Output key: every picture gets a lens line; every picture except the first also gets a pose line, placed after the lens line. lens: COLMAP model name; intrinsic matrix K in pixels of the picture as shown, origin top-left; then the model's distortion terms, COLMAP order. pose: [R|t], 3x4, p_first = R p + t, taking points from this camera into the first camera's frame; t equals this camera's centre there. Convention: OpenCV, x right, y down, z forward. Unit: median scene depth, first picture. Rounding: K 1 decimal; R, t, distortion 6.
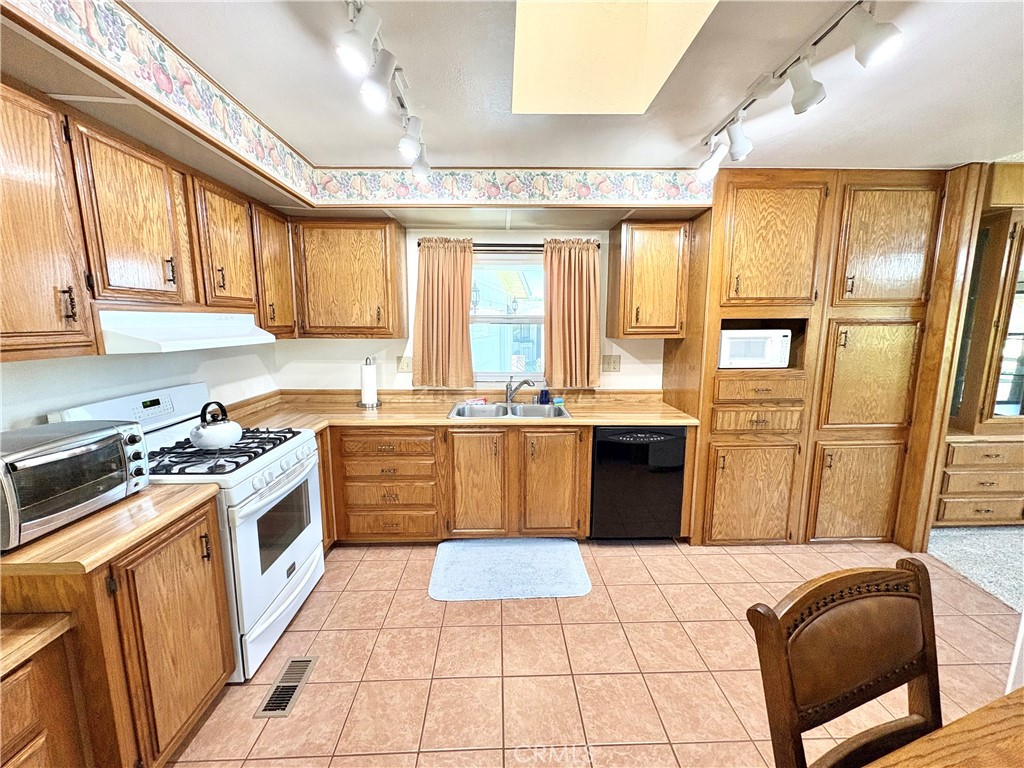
lens RADIAL K [[409.3, 0, 510.7], [0, 409.3, 383.3], [0, 0, 1]] dist [0.001225, -0.000320]
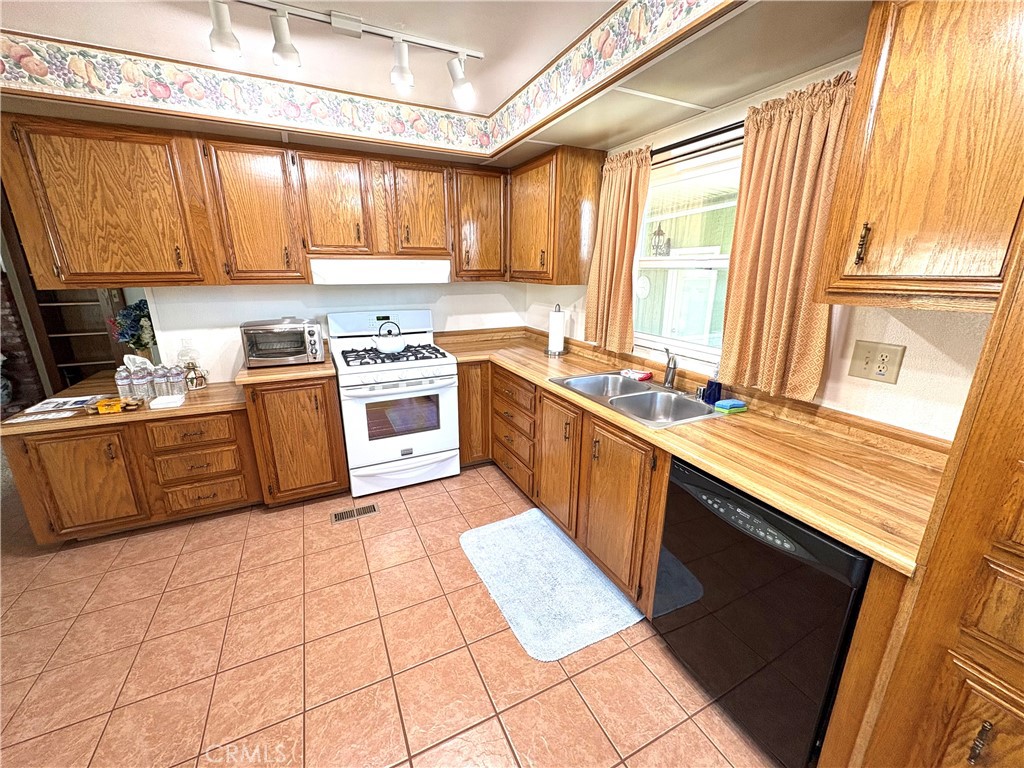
lens RADIAL K [[409.3, 0, 511.6], [0, 409.3, 383.5], [0, 0, 1]] dist [0.001225, -0.000320]
pose [[0.410830, 0.247172, -0.877568, 0.642897], [-0.137467, 0.968338, 0.208383, -0.085680], [0.901289, 0.035027, 0.431800, 0.611505]]
